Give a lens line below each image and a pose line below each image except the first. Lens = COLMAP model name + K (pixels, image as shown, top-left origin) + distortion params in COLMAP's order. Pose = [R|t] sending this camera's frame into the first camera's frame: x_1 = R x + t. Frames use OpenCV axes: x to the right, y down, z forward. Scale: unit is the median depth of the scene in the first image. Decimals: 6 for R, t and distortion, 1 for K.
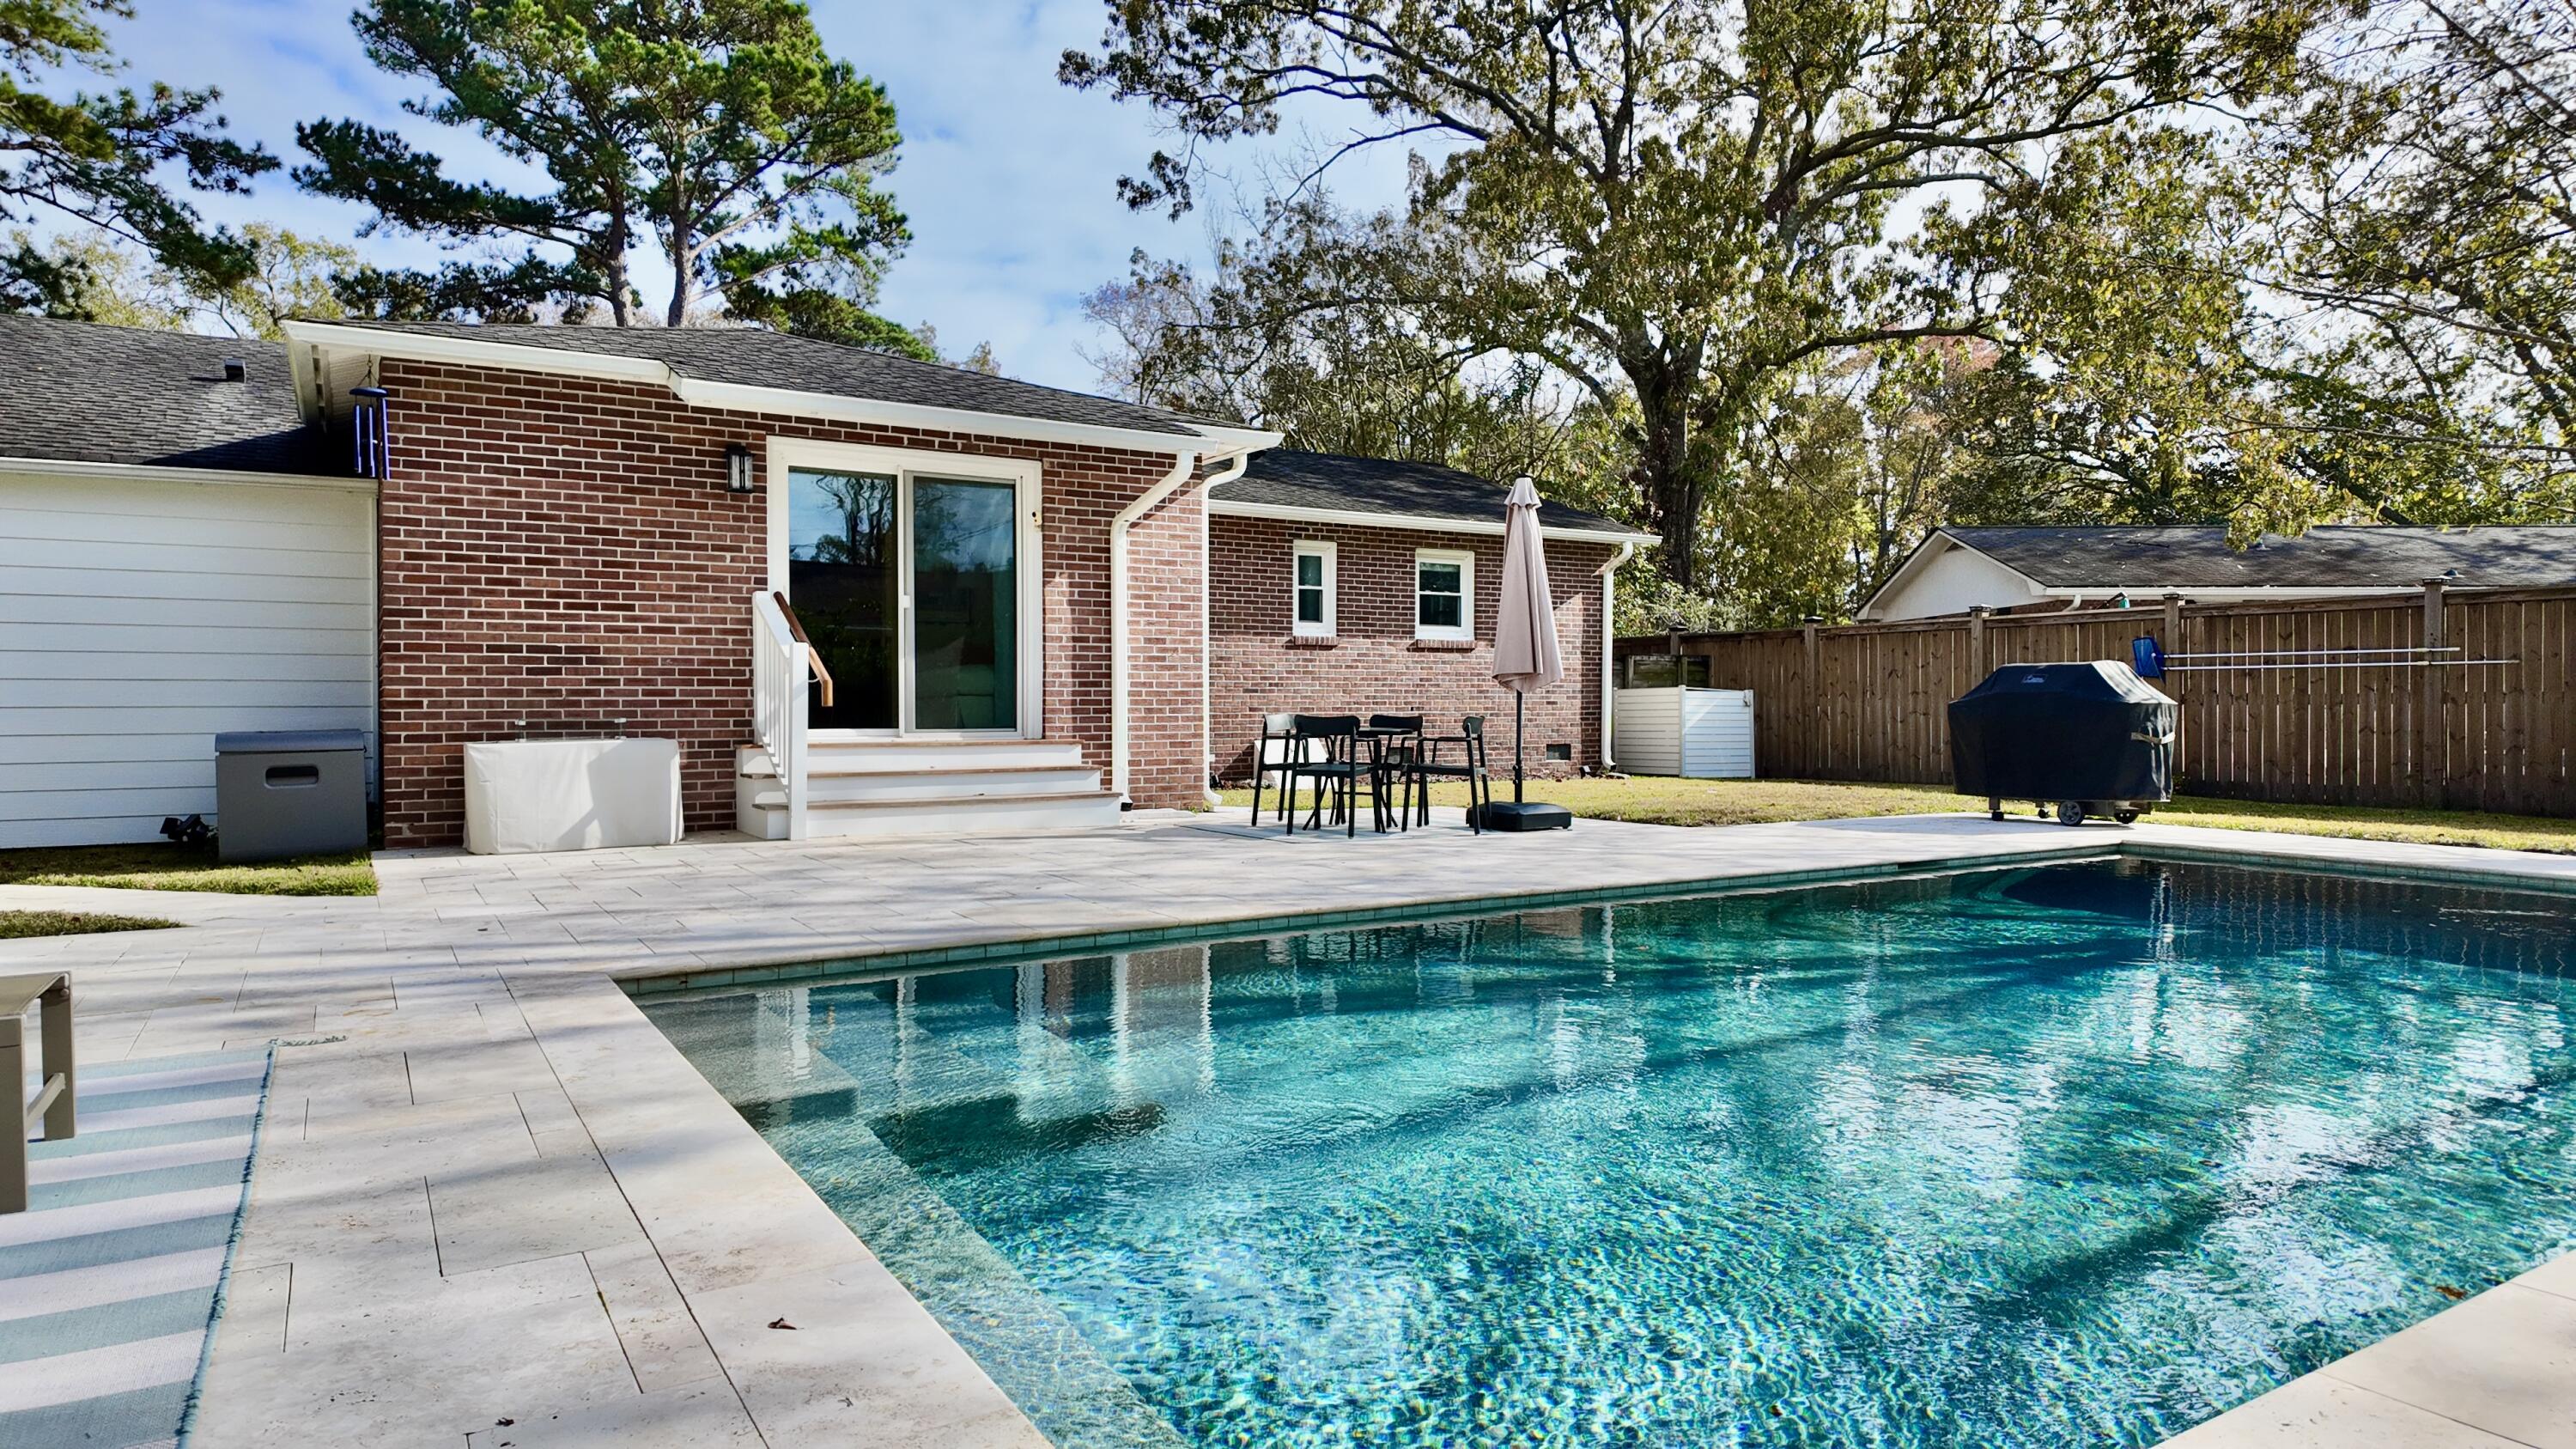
lens RADIAL K [[1530.5, 0, 1291.6], [0, 1530.5, 707.3], [0, 0, 1]] dist [0.044572, -0.037509]
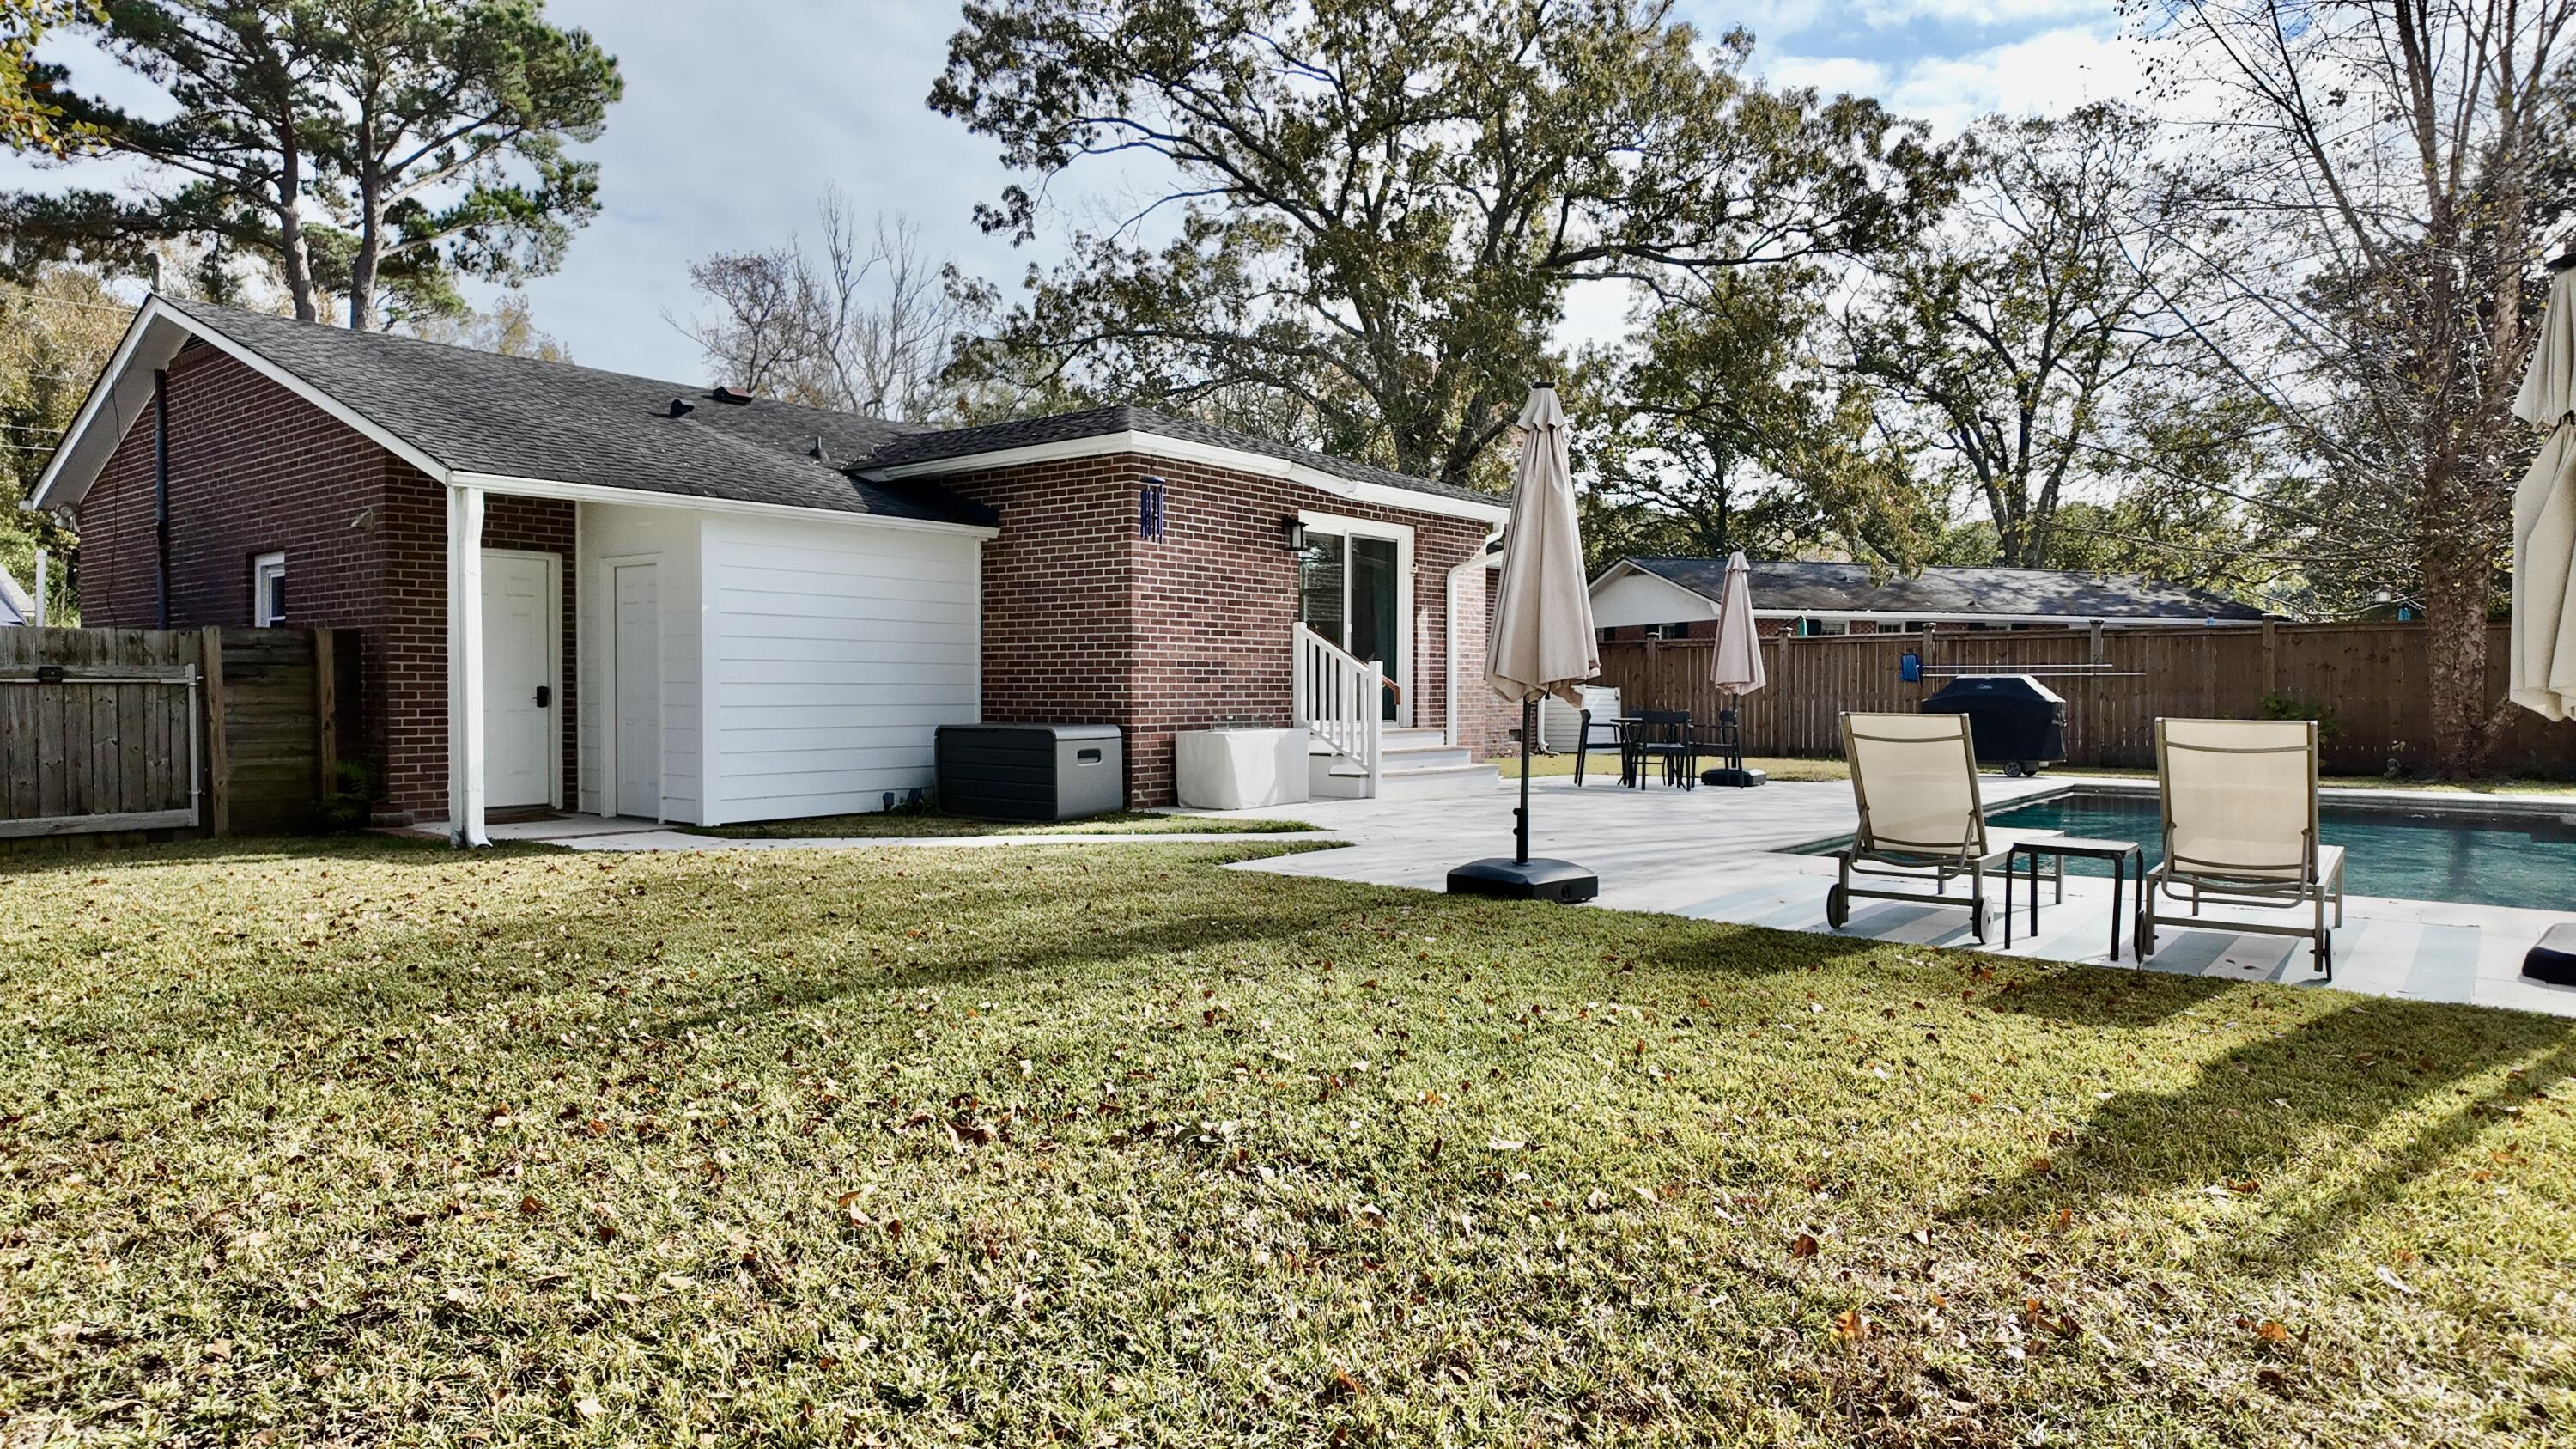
lens RADIAL K [[1530.5, 0, 1281.8], [0, 1530.5, 721.8], [0, 0, 1]] dist [0.044572, -0.037509]
pose [[0.942608, -0.004050, 0.333876, -0.244034], [-0.002399, 0.999818, 0.018902, -0.003325], [-0.333892, -0.018618, 0.942427, -0.087541]]
